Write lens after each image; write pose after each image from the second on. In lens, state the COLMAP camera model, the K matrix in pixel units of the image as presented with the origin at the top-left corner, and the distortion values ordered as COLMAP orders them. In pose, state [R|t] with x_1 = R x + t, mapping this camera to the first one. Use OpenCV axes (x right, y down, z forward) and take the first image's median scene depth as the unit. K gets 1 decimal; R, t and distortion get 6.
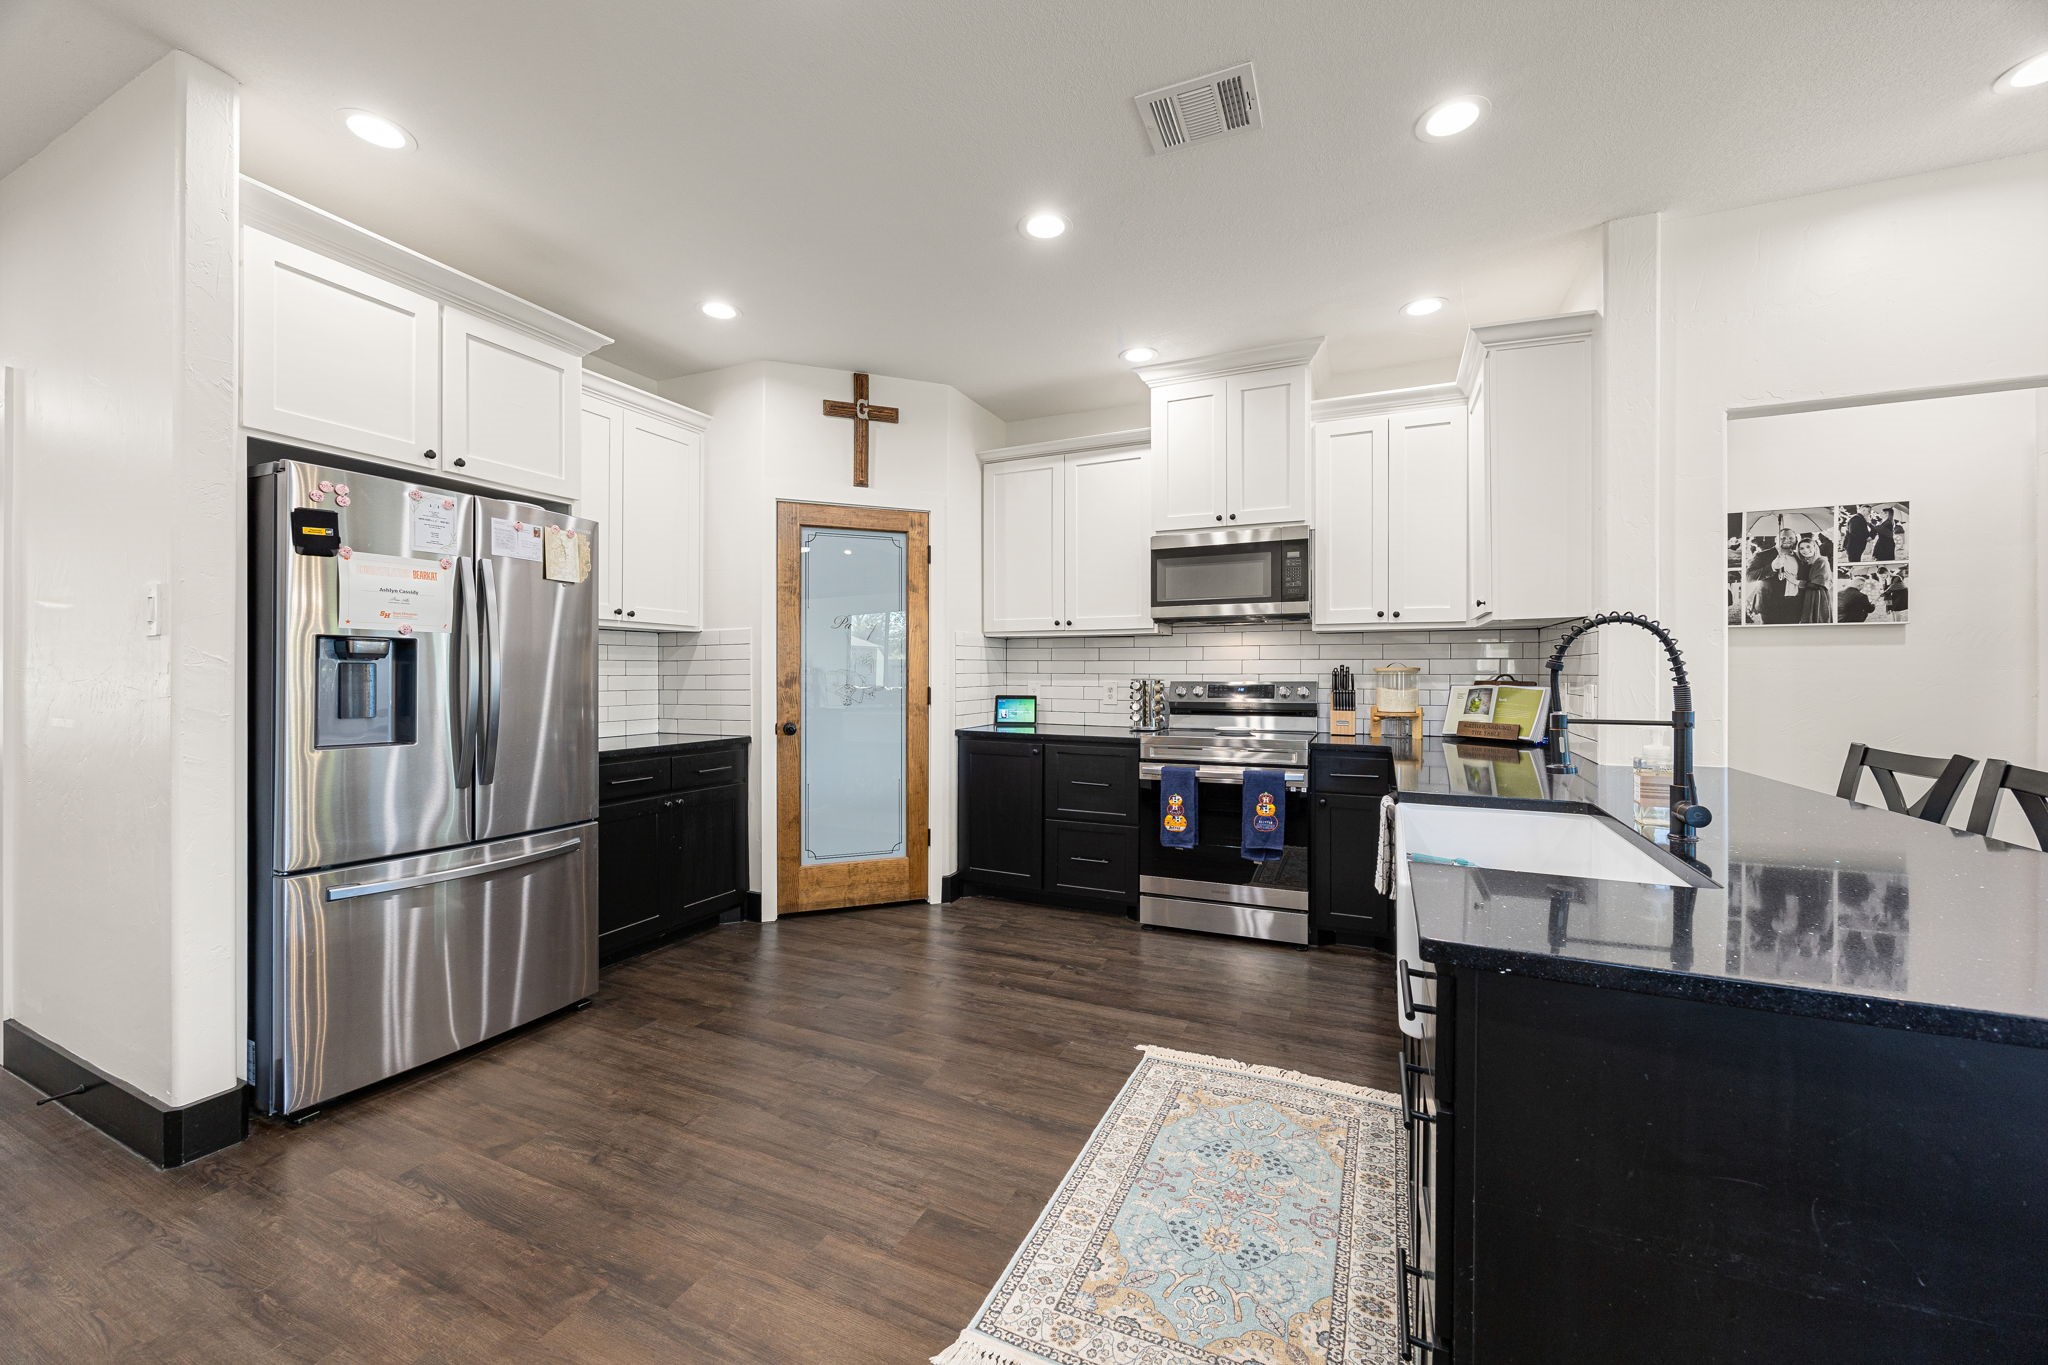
lens RADIAL K [[787.8, 0, 1022.3], [0, 787.8, 675.9], [0, 0, 1]] dist [-0.003024, -0.000078]
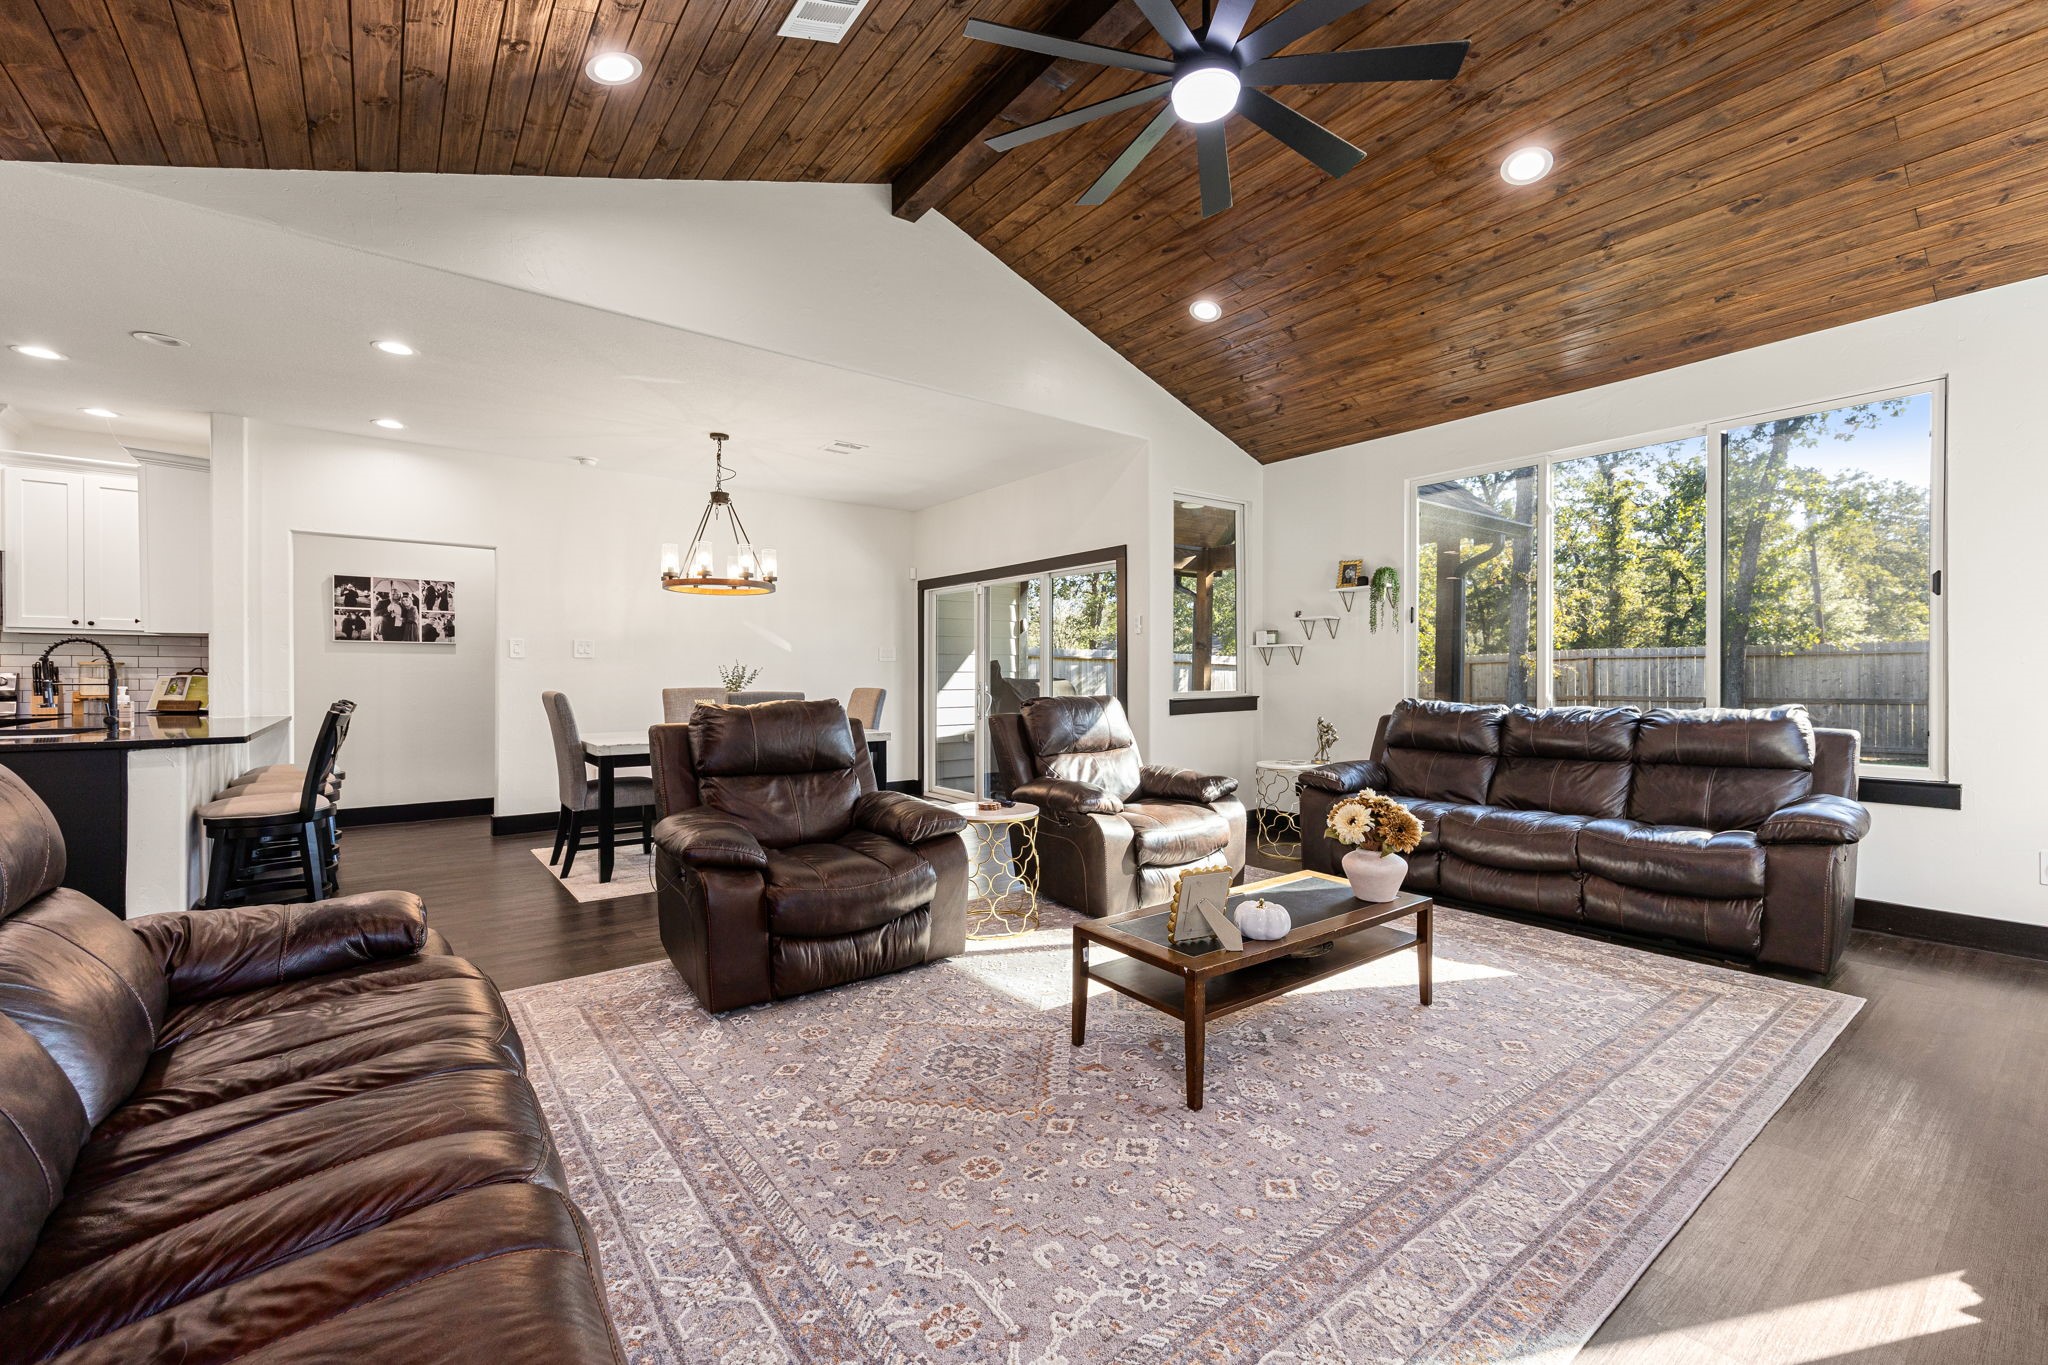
lens RADIAL K [[833.2, 0, 1012.8], [0, 833.2, 678.4], [0, 0, 1]] dist [0.014121, 0.000487]
pose [[0.466415, -0.004869, 0.884553, -0.082972], [0.002620, 0.999988, 0.004123, 0.015393], [-0.884562, 0.000394, 0.466422, -1.118981]]
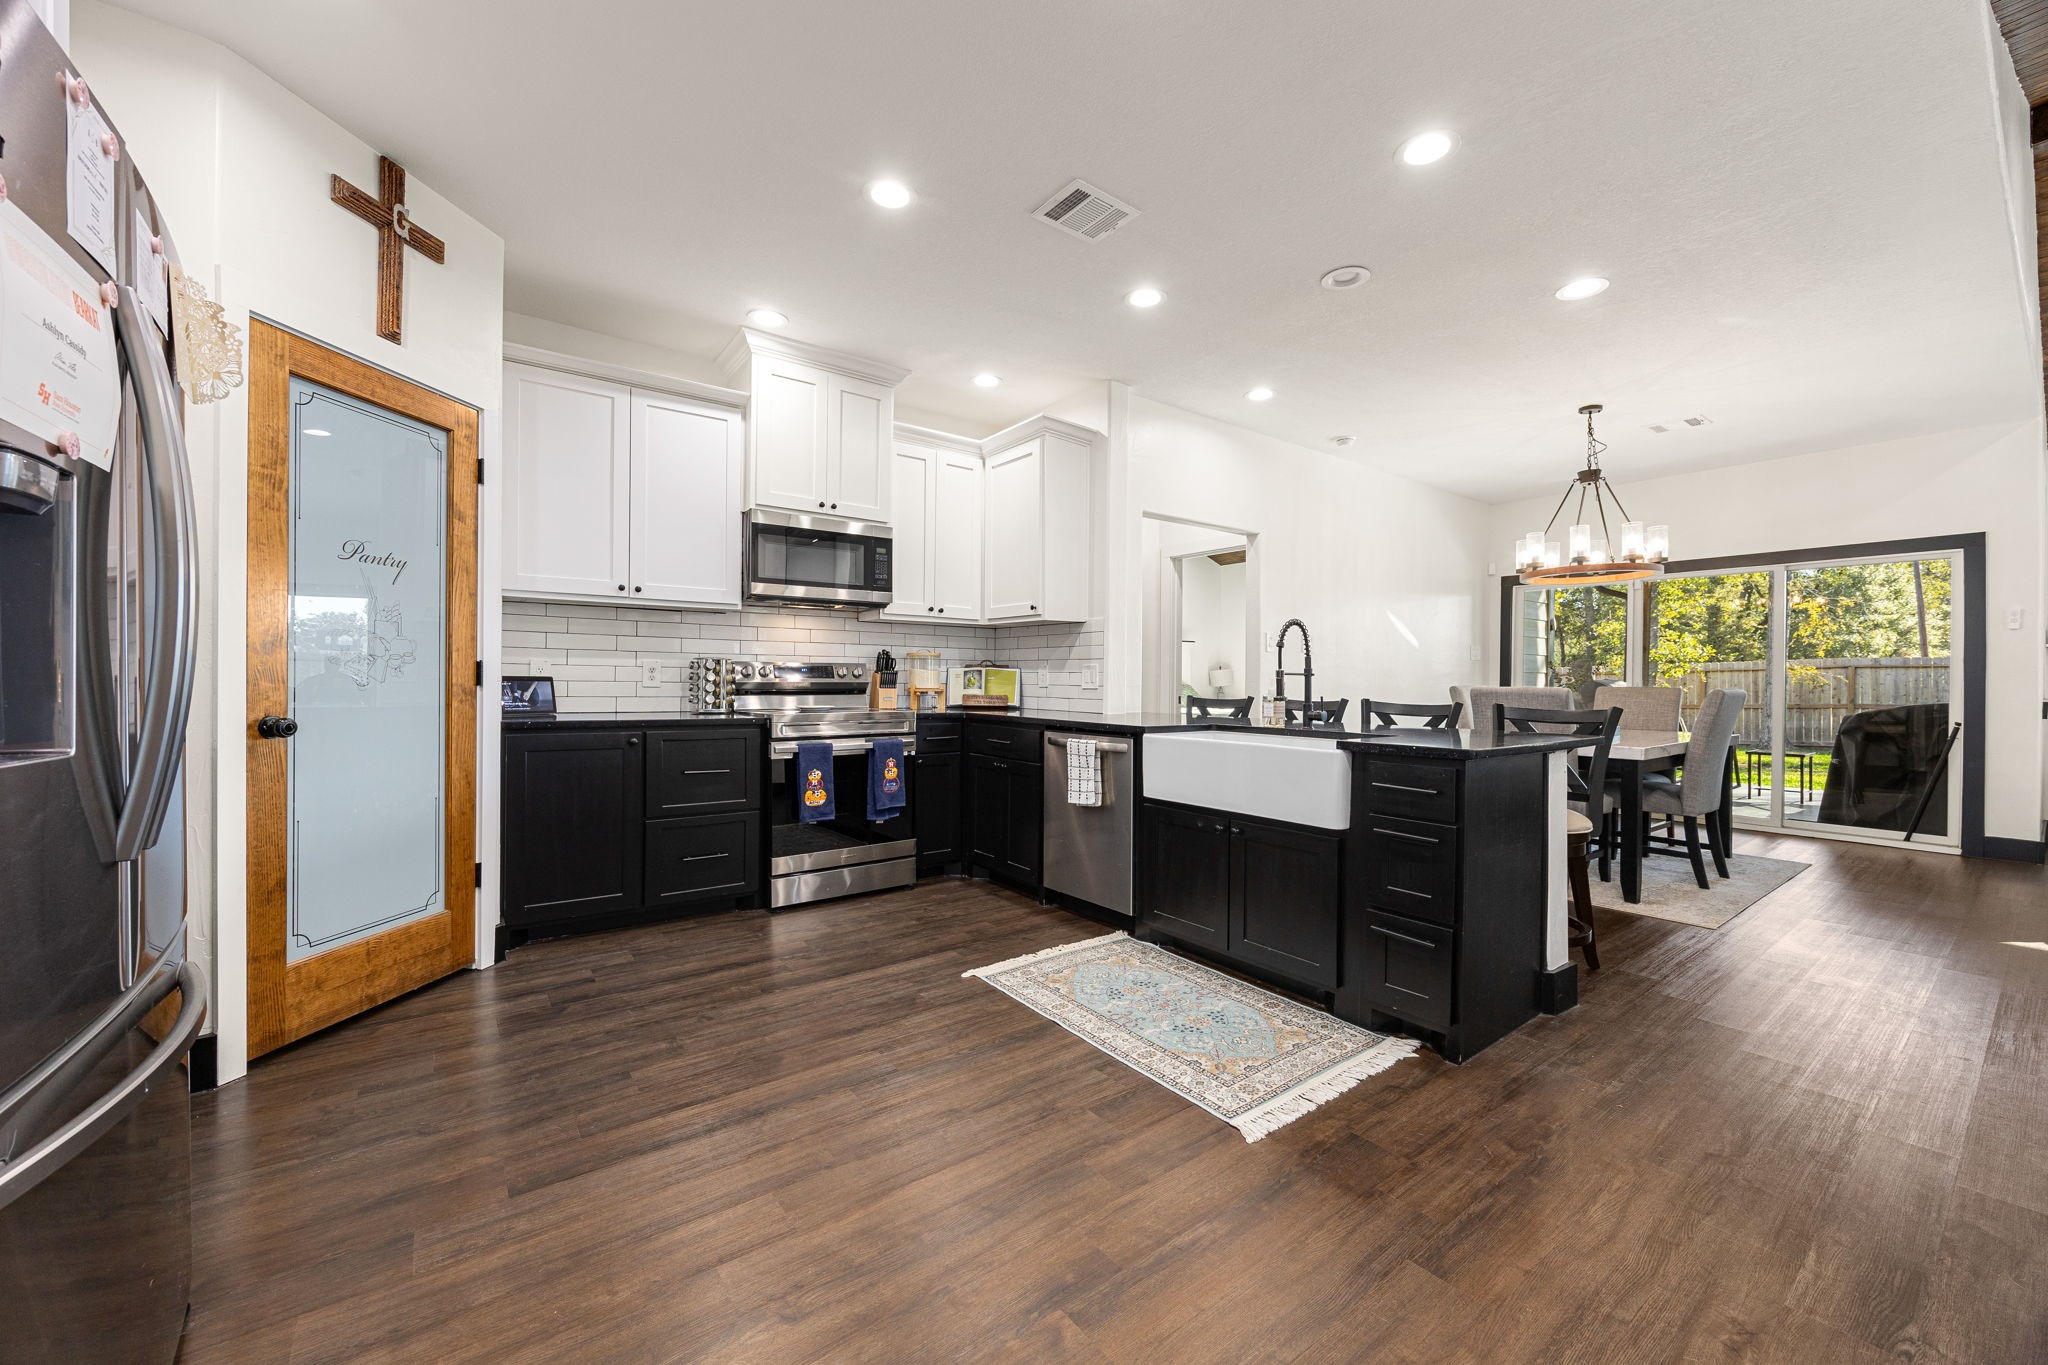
lens RADIAL K [[787.8, 0, 1030.6], [0, 787.8, 683.4], [0, 0, 1]] dist [-0.003024, -0.000078]
pose [[0.474410, -0.001092, 0.880303, -0.578775], [-0.005118, 0.999979, 0.003998, 0.033672], [-0.880289, -0.006403, 0.474394, 0.274590]]
